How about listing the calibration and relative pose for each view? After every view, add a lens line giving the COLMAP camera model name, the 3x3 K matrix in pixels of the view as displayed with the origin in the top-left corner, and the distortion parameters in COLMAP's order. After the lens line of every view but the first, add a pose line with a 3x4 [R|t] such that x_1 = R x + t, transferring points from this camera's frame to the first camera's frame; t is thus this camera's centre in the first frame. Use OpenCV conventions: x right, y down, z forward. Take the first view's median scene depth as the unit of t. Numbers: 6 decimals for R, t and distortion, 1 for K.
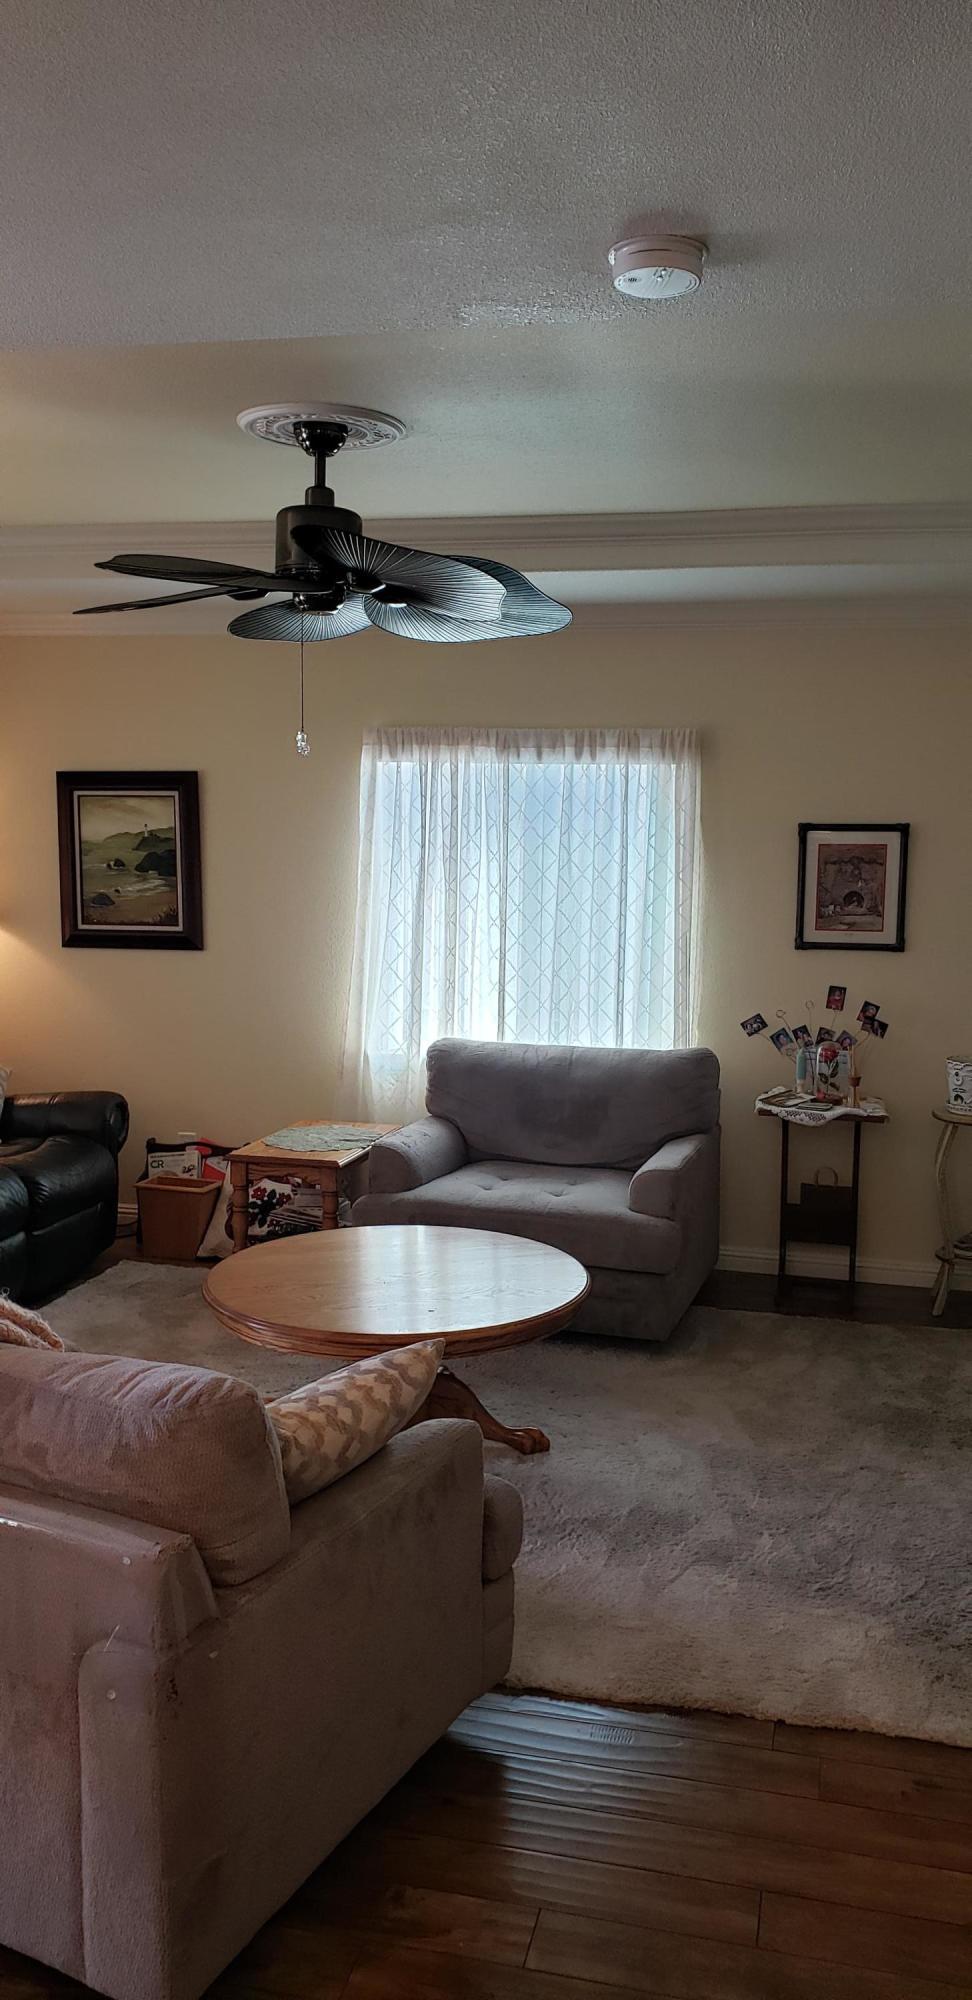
lens RADIAL K [[1596.4, 0, 455.3], [0, 1596.4, 992.4], [0, 0, 1]] dist [0.124717, -0.120274]
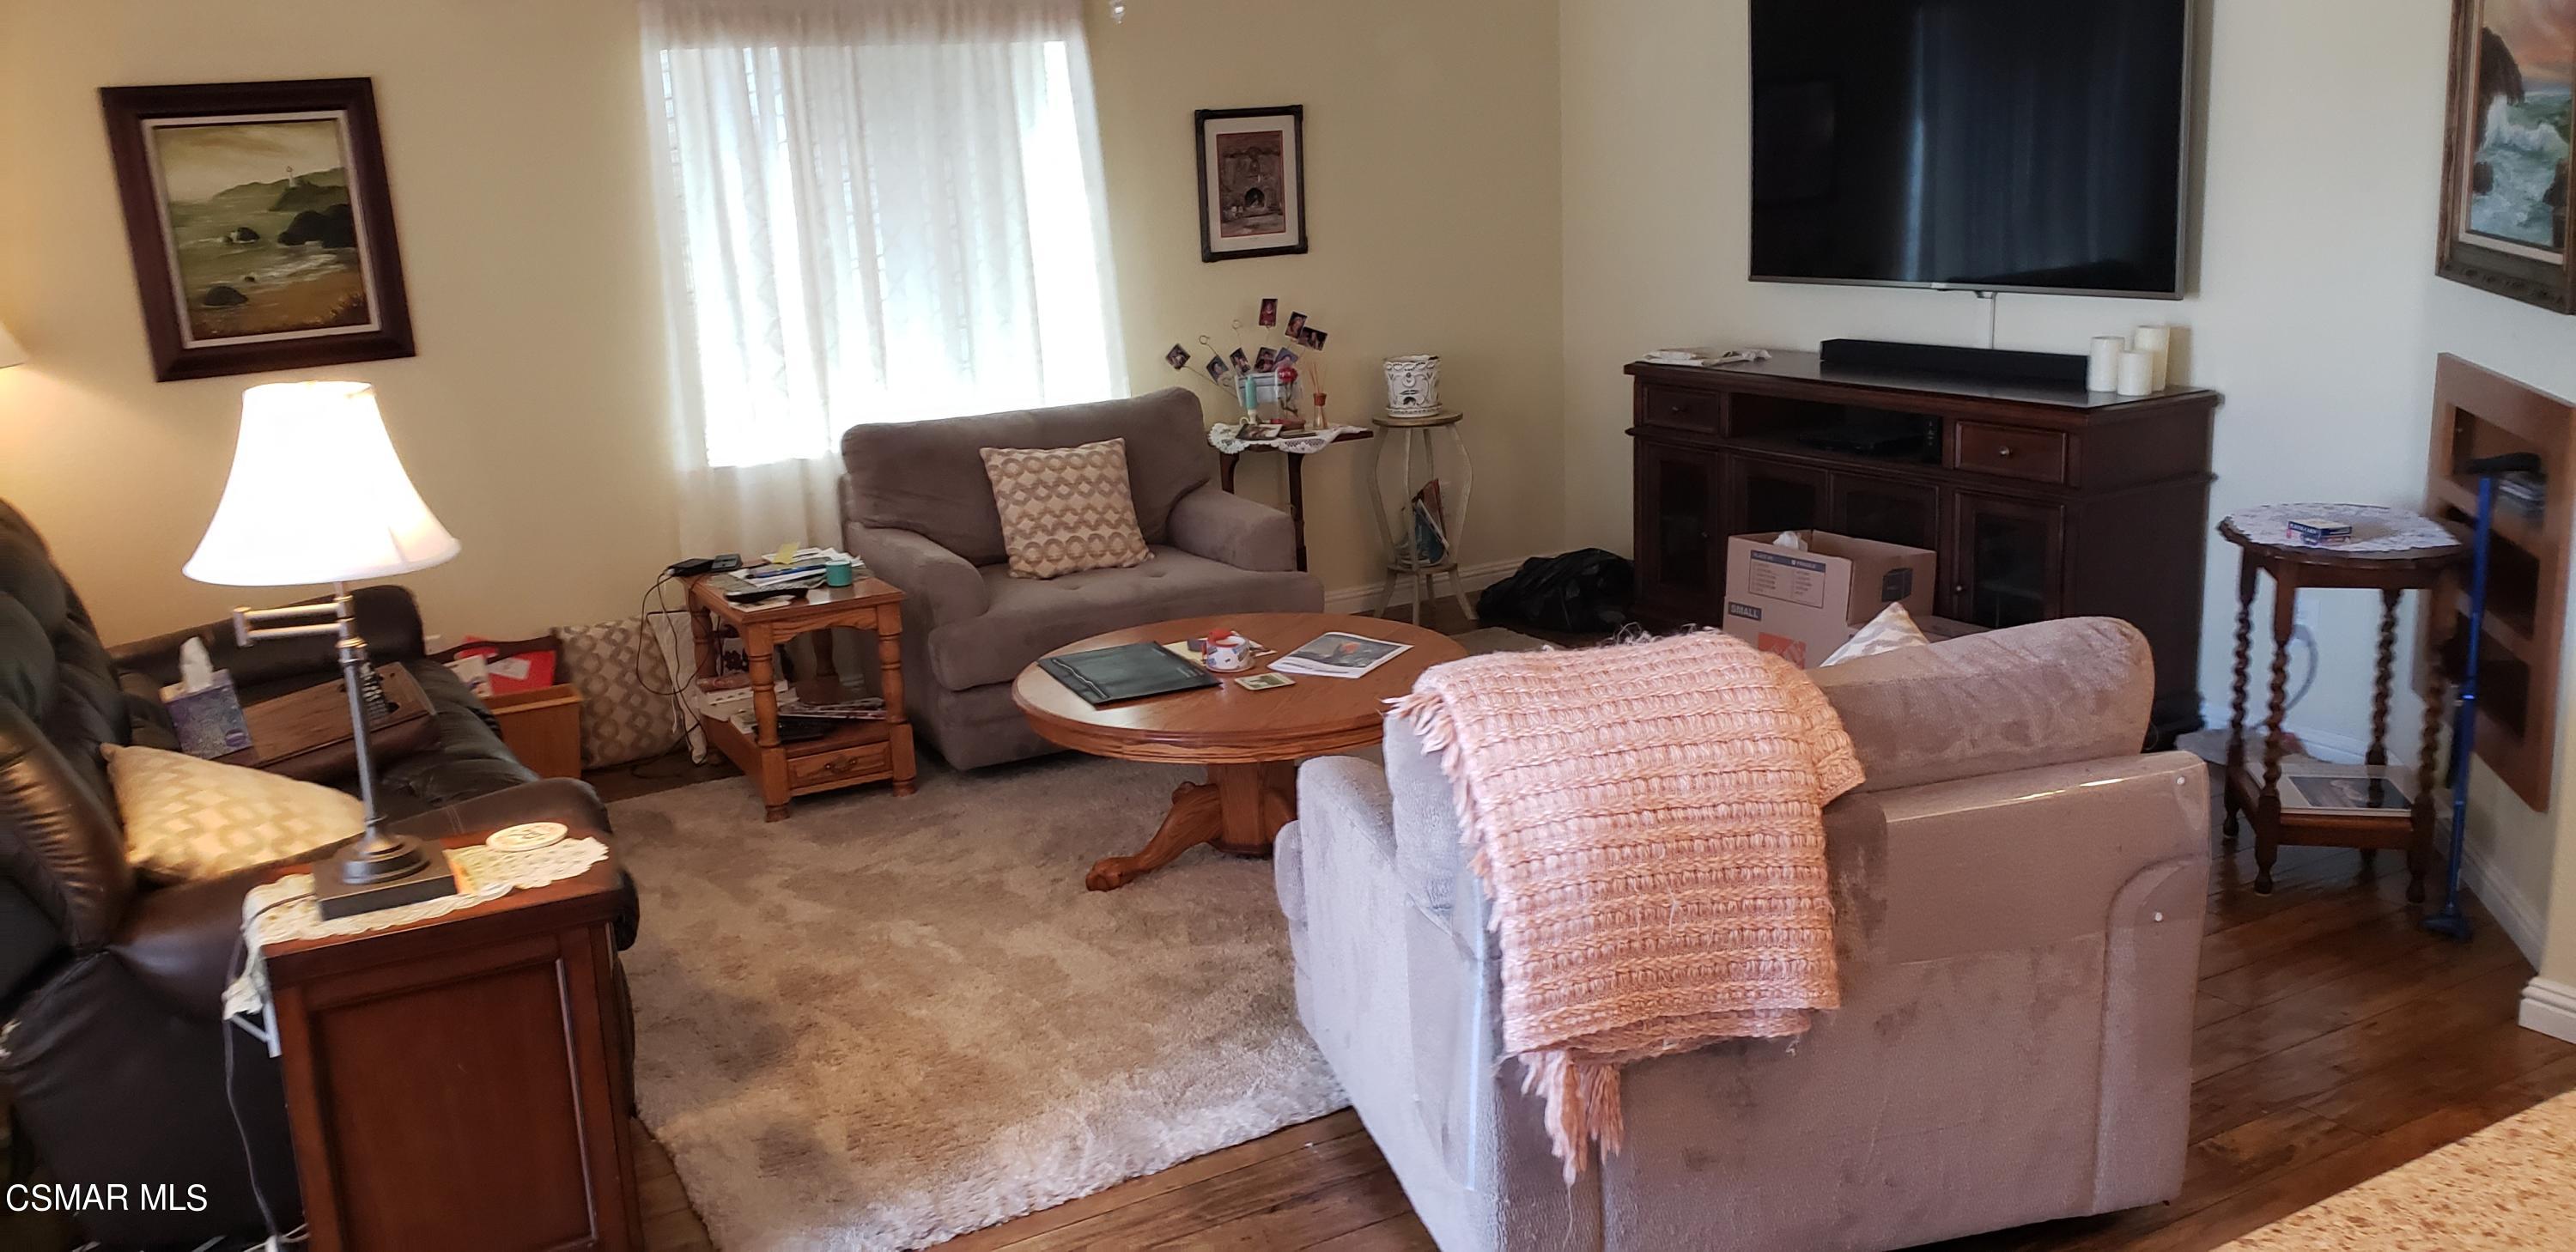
lens RADIAL K [[2056.2, 0, 1280.6], [0, 2056.2, 612.8], [0, 0, 1]] dist [0.124717, -0.120274]
pose [[0.748446, -0.207503, 0.629898, -0.496923], [0.131818, 0.977386, 0.165348, -0.020943], [-0.649964, -0.040722, 0.758873, 0.124803]]
